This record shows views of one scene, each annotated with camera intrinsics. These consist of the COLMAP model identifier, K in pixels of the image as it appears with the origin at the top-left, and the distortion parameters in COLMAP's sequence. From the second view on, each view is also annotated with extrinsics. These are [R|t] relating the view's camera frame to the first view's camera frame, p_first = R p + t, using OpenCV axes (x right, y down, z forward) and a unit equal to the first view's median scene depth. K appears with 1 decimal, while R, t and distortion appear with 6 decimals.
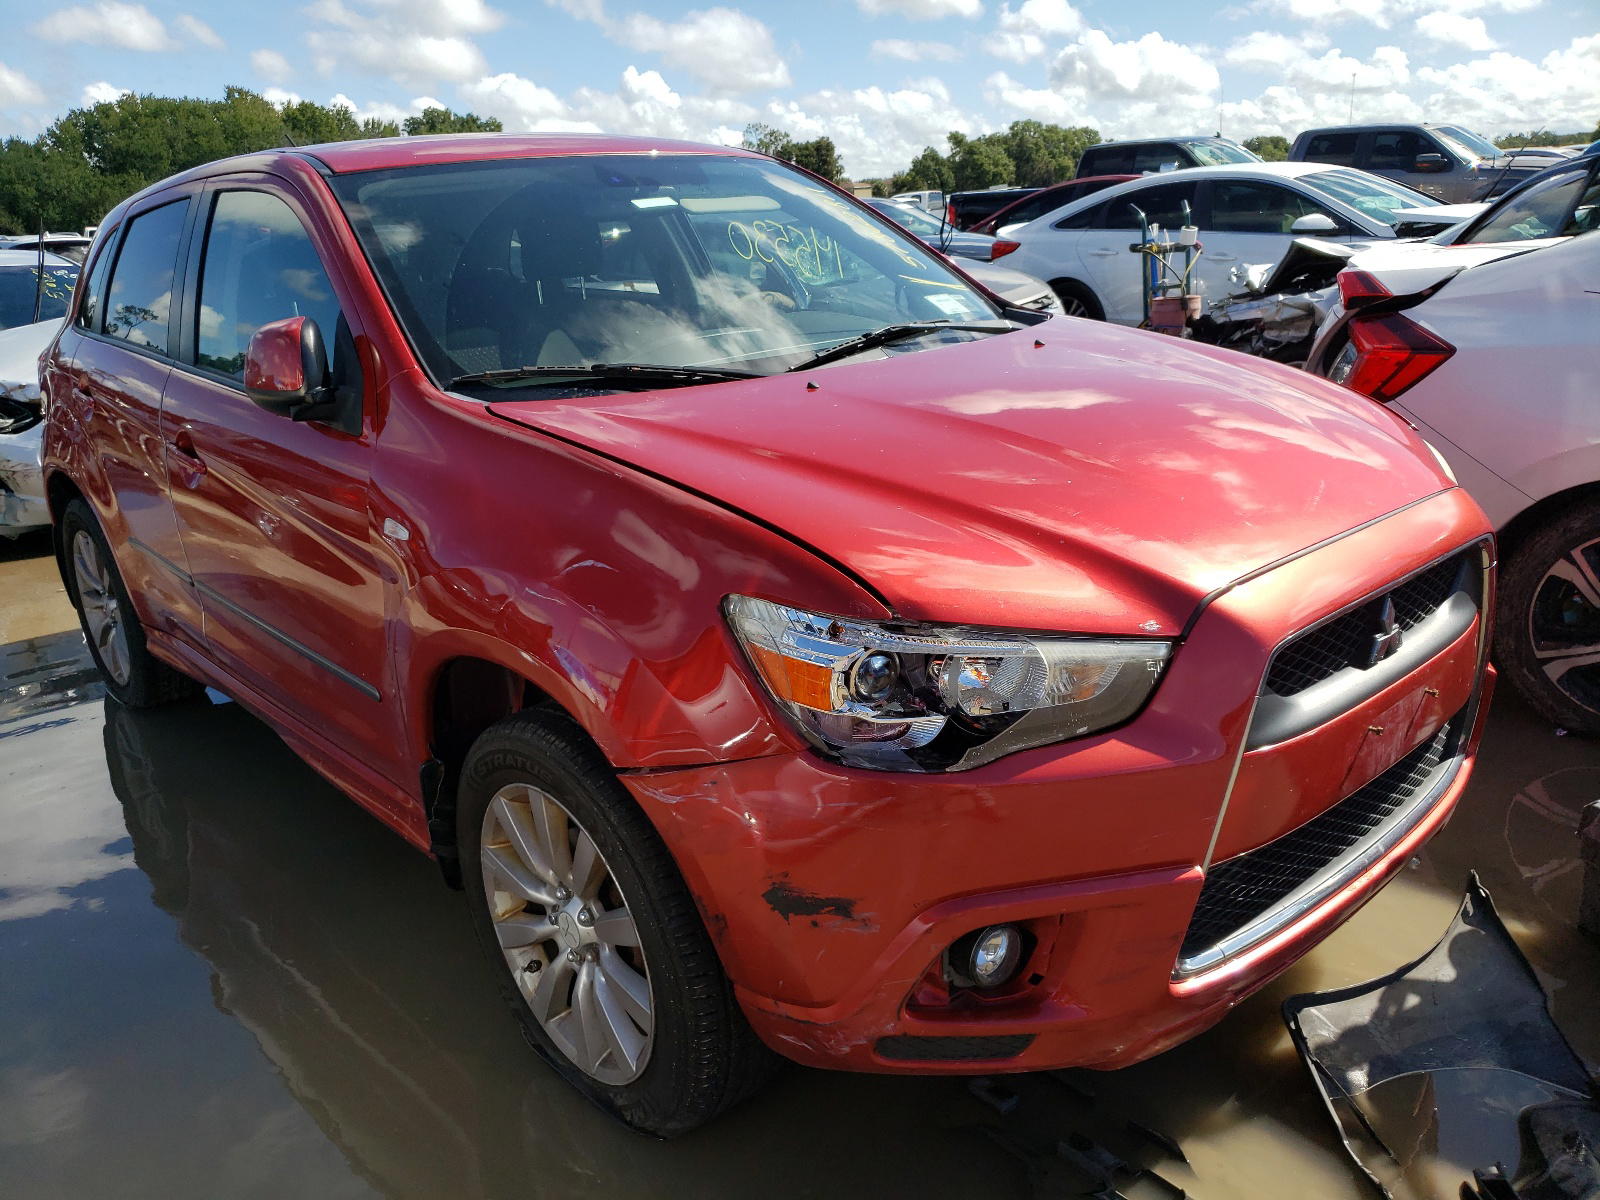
lens RADIAL K [[1221.2, 0, 793.3], [0, 1221.2, 599.1], [0, 0, 1]] dist [0.016650, -0.013023]
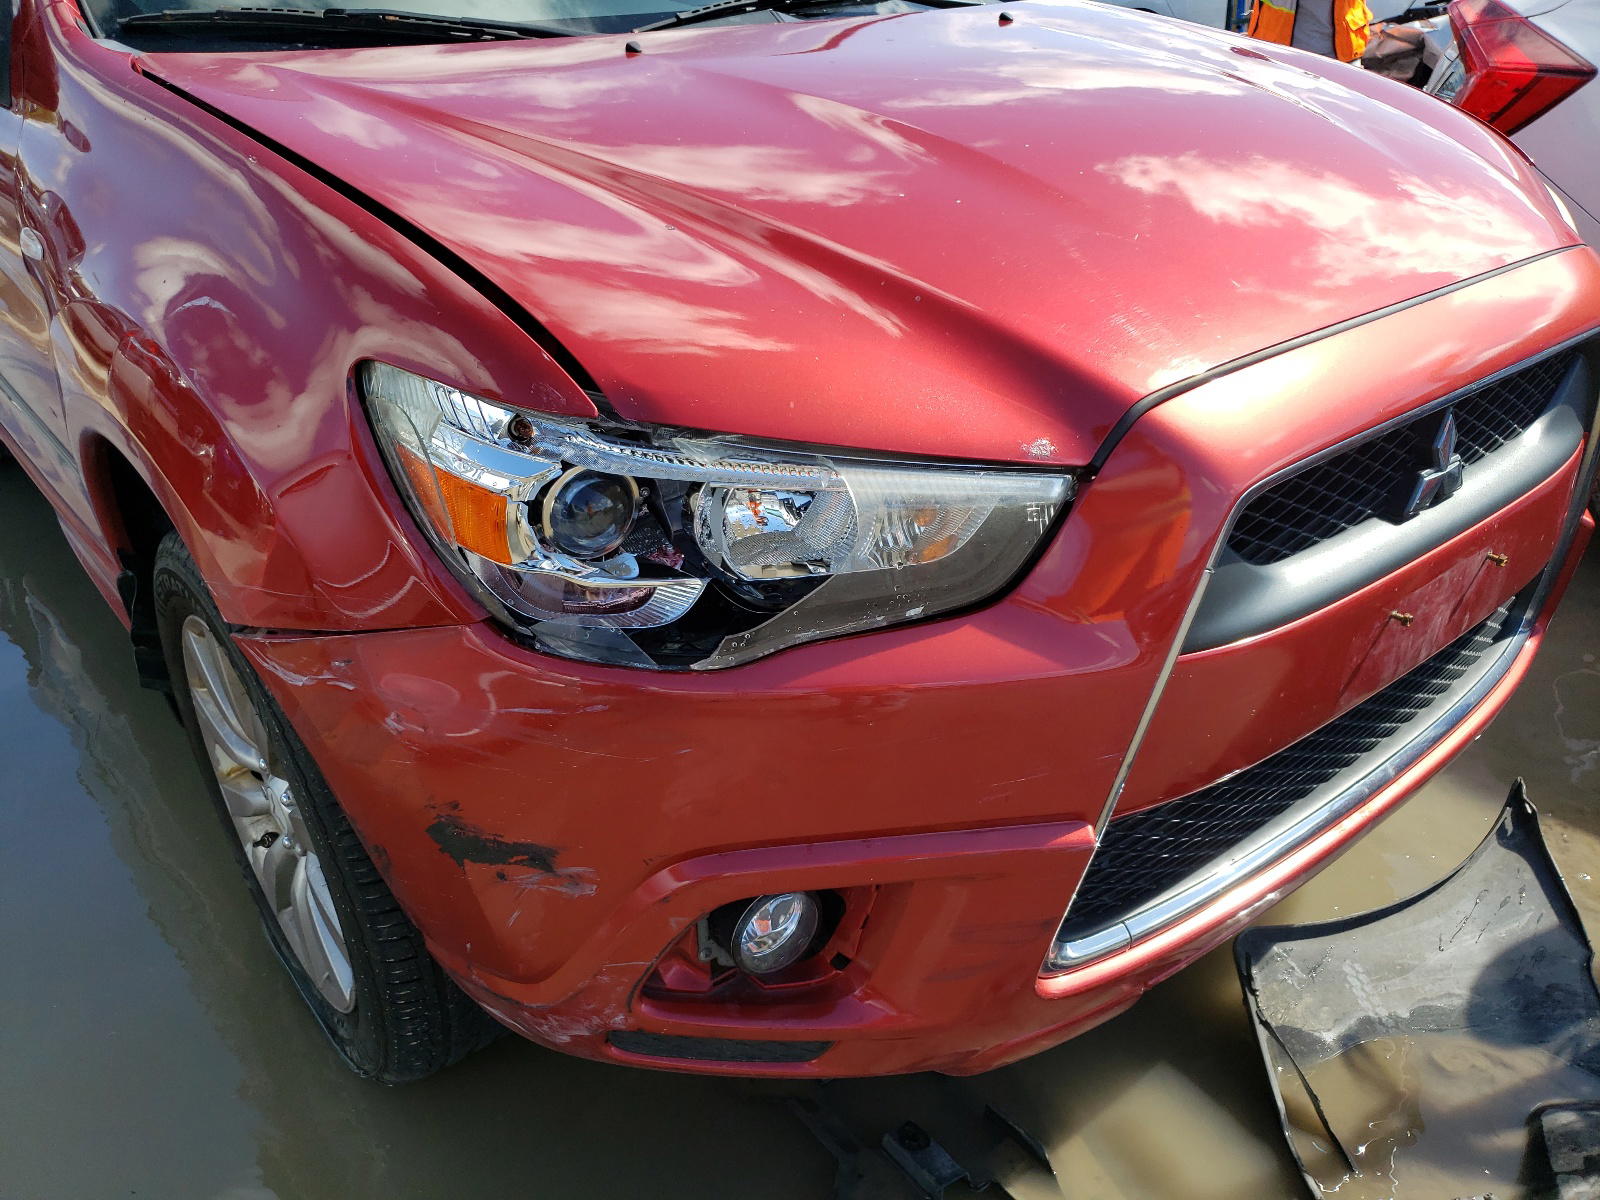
lens RADIAL K [[1221.2, 0, 806.9], [0, 1221.2, 601.9], [0, 0, 1]] dist [0.016650, -0.013023]
pose [[0.998470, 0.048312, -0.026909, 0.190202], [-0.042348, 0.980910, 0.189793, -0.012855], [0.035564, -0.188363, 0.981455, 0.376630]]
